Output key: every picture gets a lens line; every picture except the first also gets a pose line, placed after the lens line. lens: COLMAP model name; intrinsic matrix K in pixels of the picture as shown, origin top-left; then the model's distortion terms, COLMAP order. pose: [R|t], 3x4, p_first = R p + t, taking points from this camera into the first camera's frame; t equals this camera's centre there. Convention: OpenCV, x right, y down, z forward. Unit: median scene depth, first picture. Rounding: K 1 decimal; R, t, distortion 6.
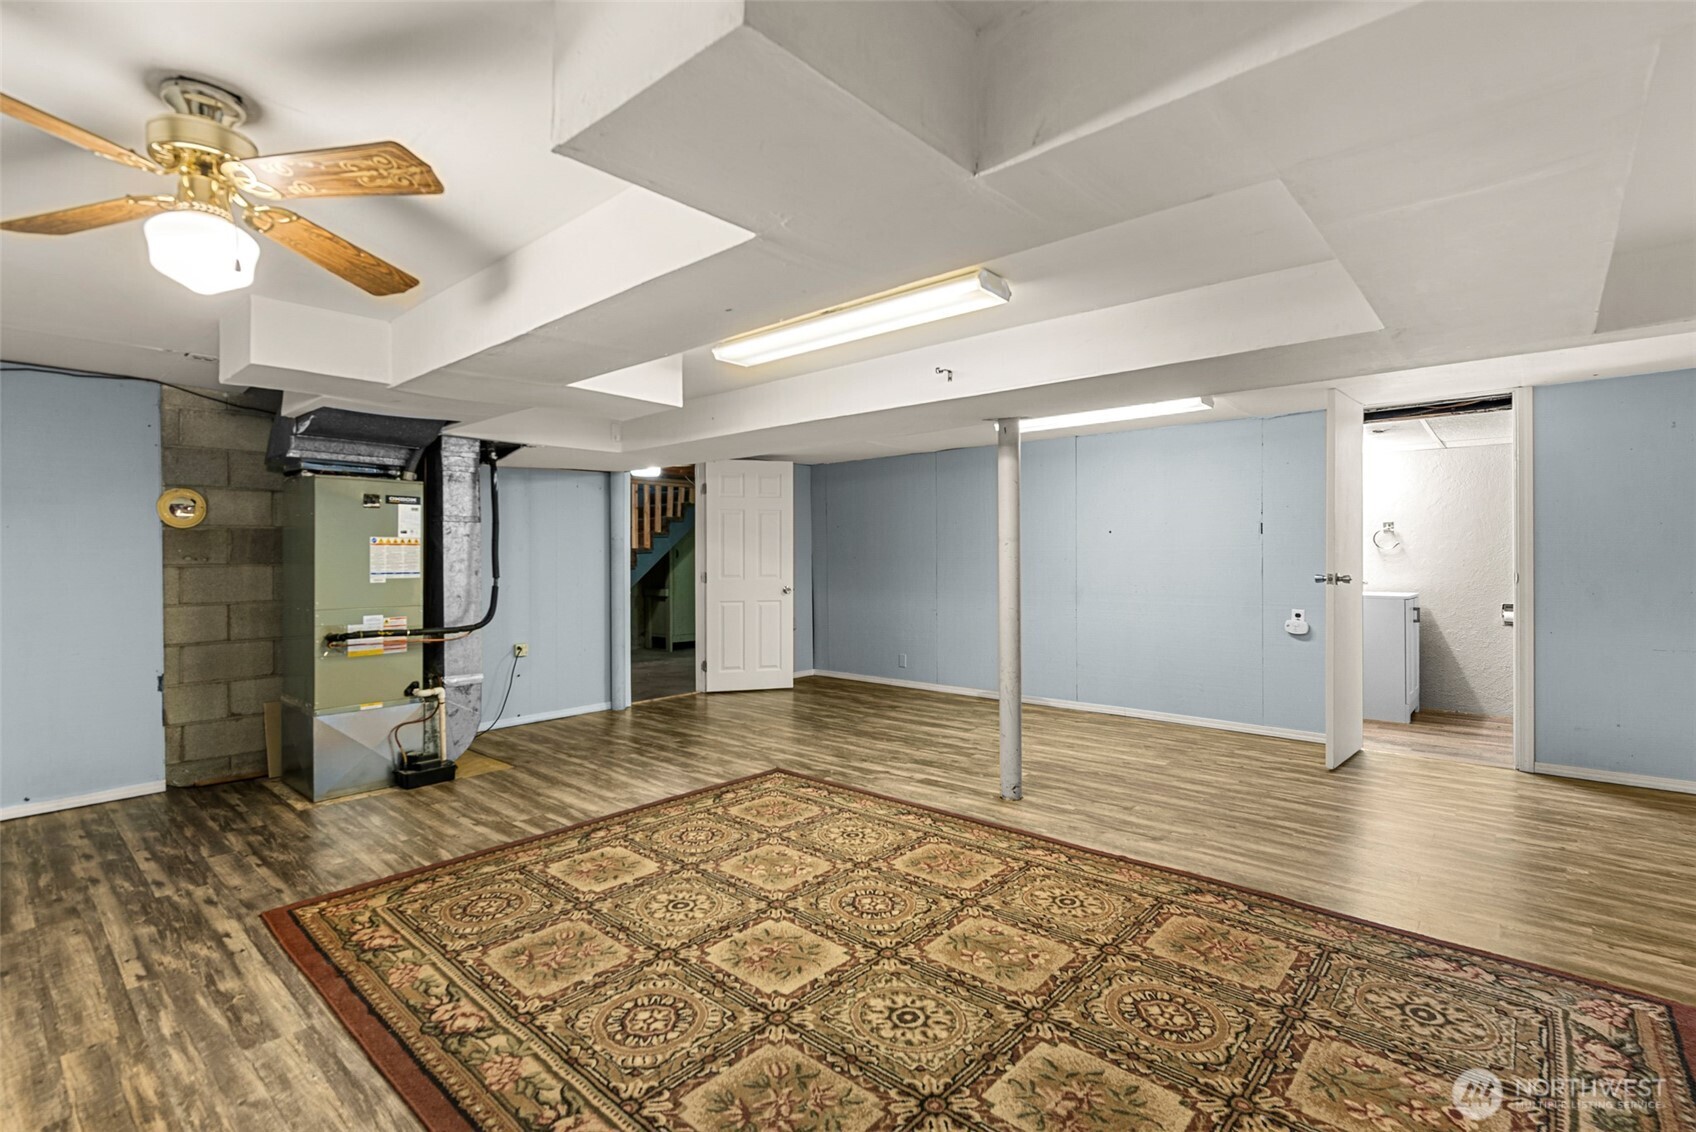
lens RADIAL K [[770.8, 0, 840.9], [0, 770.8, 559.4], [0, 0, 1]] dist [0.005531, -0.000788]
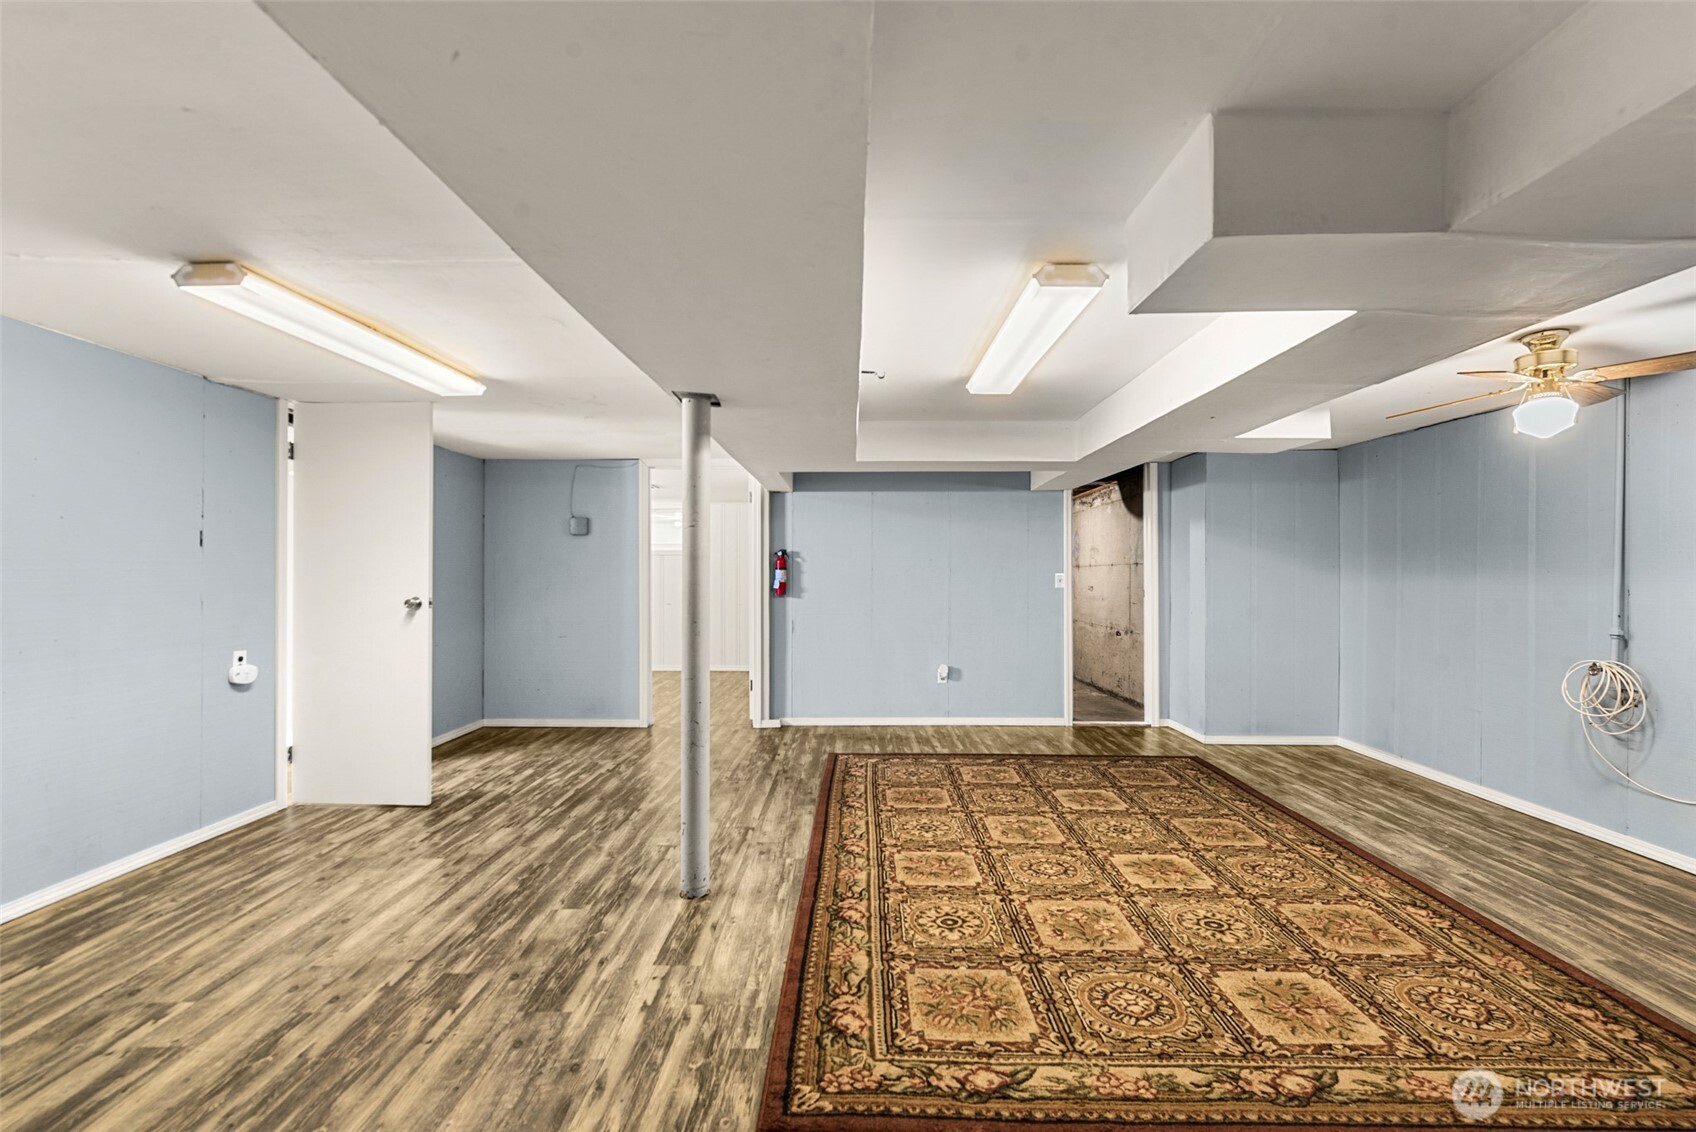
lens RADIAL K [[770.8, 0, 845.0], [0, 770.8, 570.5], [0, 0, 1]] dist [0.005531, -0.000788]
pose [[-0.647430, 0.007219, 0.762091, -0.646071], [0.004918, 0.999974, -0.005294, -0.005221], [-0.762109, 0.000321, -0.647448, 1.959017]]
